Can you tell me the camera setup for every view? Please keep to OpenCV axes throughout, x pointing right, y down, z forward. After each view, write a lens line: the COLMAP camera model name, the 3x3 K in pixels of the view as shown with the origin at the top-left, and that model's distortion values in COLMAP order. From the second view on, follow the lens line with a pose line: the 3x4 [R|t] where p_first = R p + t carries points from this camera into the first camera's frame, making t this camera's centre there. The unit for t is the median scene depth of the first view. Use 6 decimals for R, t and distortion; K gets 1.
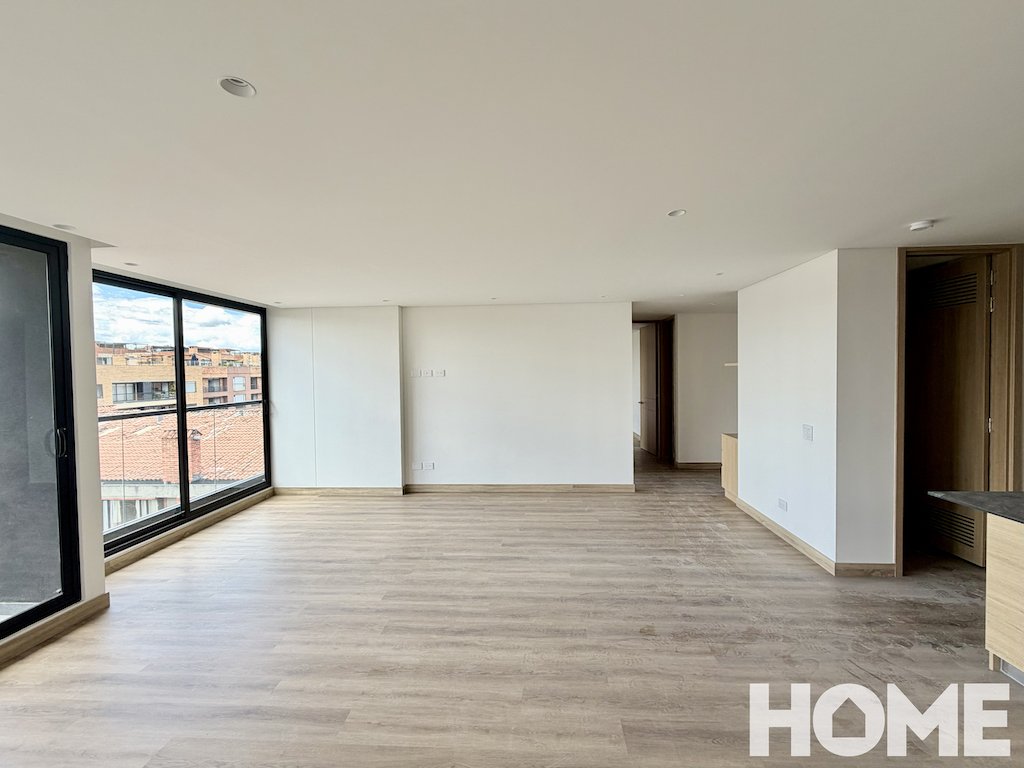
lens RADIAL K [[428.8, 0, 514.2], [0, 428.8, 383.1], [0, 0, 1]] dist [-0.000157, 0.000191]
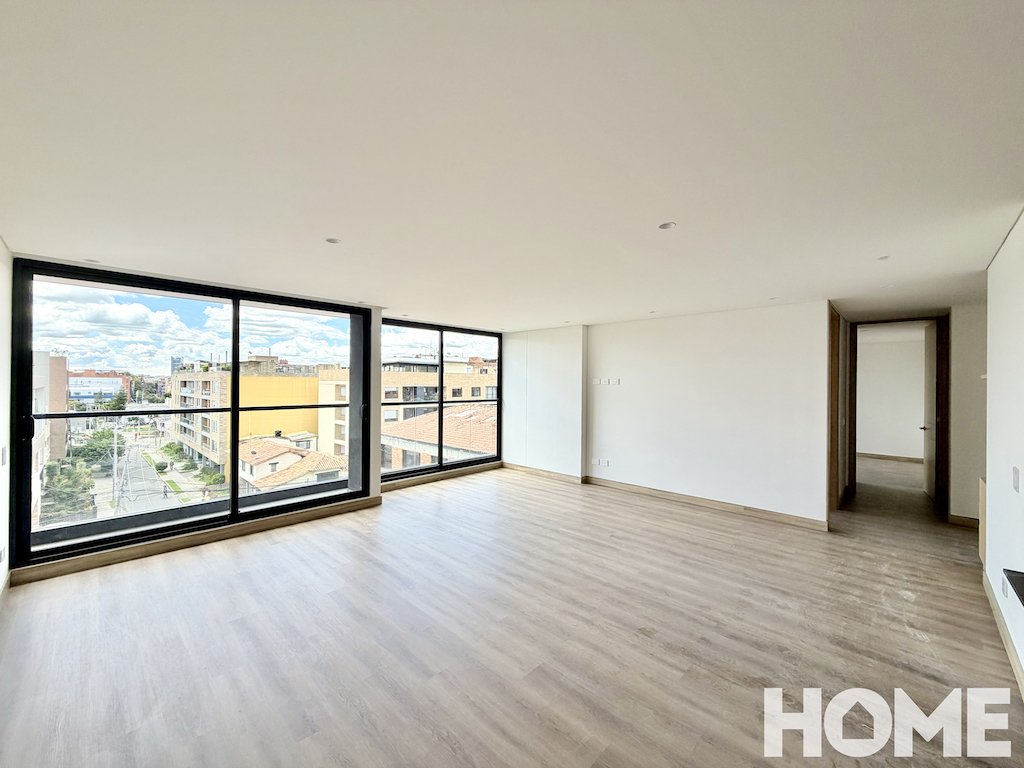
lens RADIAL K [[407.1, 0, 514.2], [0, 407.1, 382.5], [0, 0, 1]] dist [0.000196, 0.000096]
pose [[0.762995, 0.020508, -0.646079, 0.385402], [-0.036804, 0.999253, -0.011746, 0.001844], [0.645356, 0.032740, 0.763180, 0.015100]]
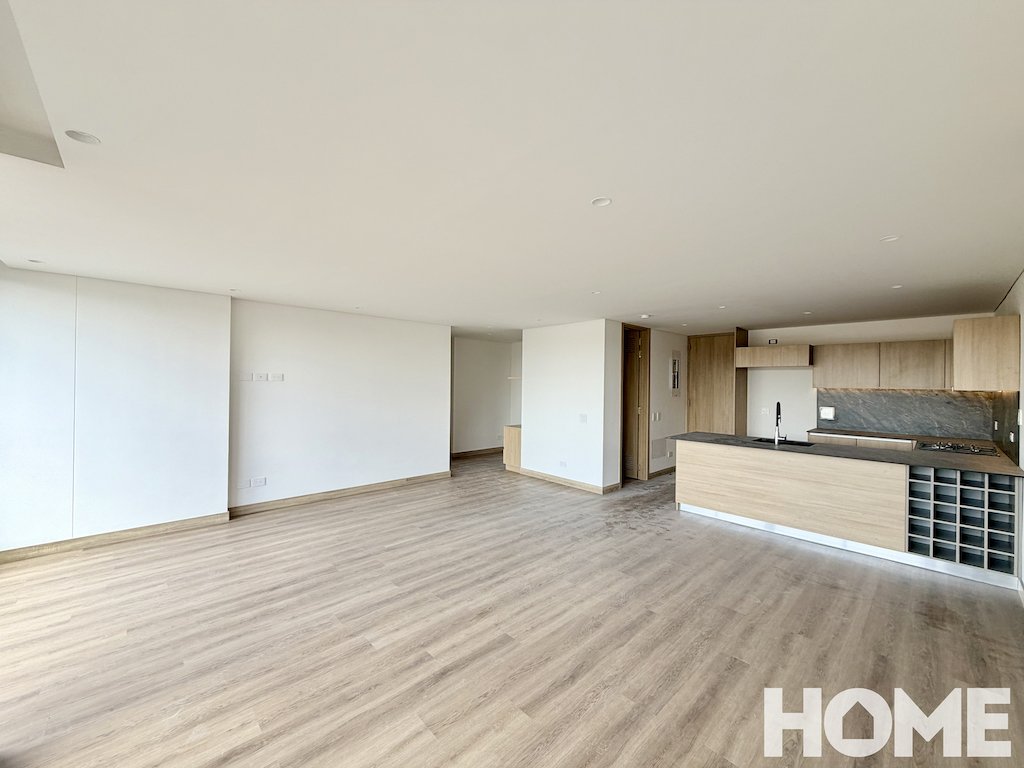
lens RADIAL K [[407.1, 0, 514.2], [0, 407.1, 382.5], [0, 0, 1]] dist [0.000196, 0.000096]
pose [[0.682186, 0.024037, 0.730783, -0.563352], [-0.003215, 0.999548, -0.029877, 0.015280], [-0.731171, 0.018032, 0.681956, 0.052401]]
